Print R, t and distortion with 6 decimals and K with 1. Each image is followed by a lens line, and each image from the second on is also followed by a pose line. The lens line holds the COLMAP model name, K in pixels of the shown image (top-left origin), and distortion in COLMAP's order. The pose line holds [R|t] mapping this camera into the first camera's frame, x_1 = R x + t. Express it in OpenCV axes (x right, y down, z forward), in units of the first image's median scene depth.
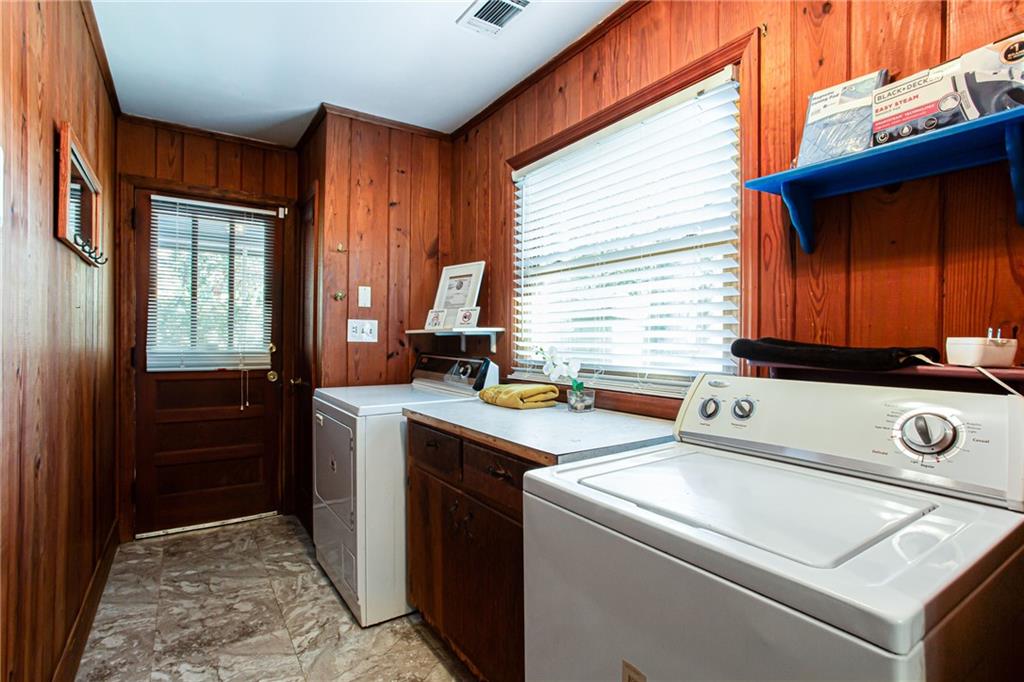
lens RADIAL K [[506.0, 0, 512.0], [0, 506.0, 341.0], [0, 0, 1]] dist [-0.060811, 0.031335]
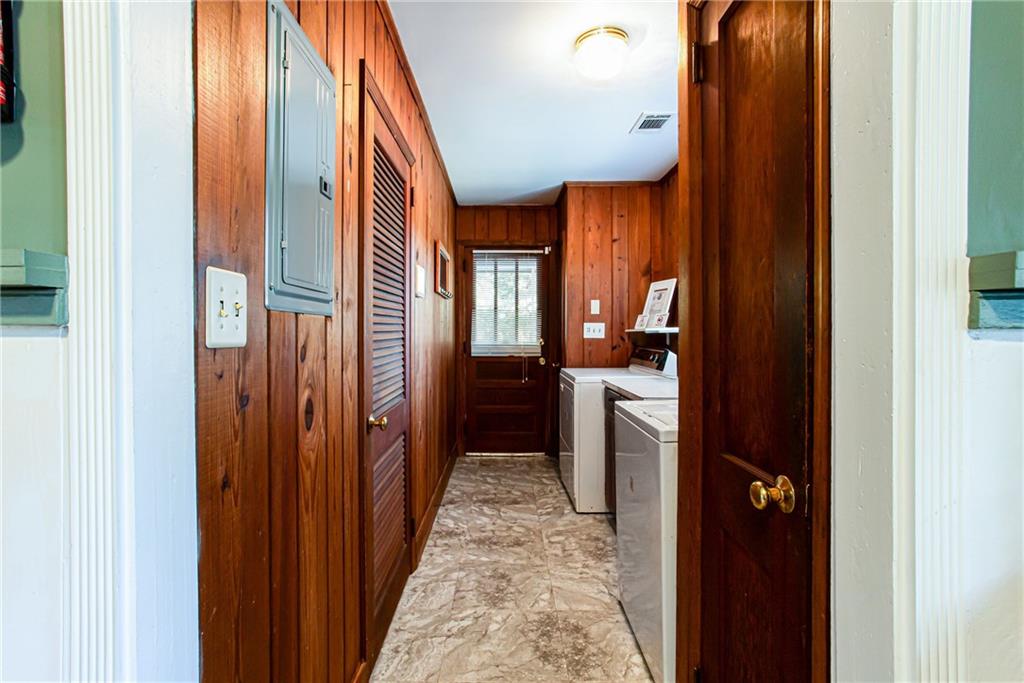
lens RADIAL K [[506.0, 0, 512.0], [0, 506.0, 341.5], [0, 0, 1]] dist [-0.060811, 0.031335]
pose [[0.844102, 0.002531, -0.536177, 0.296423], [0.003055, 0.999950, 0.009530, -0.003087], [0.536174, -0.009683, 0.844052, -0.373574]]
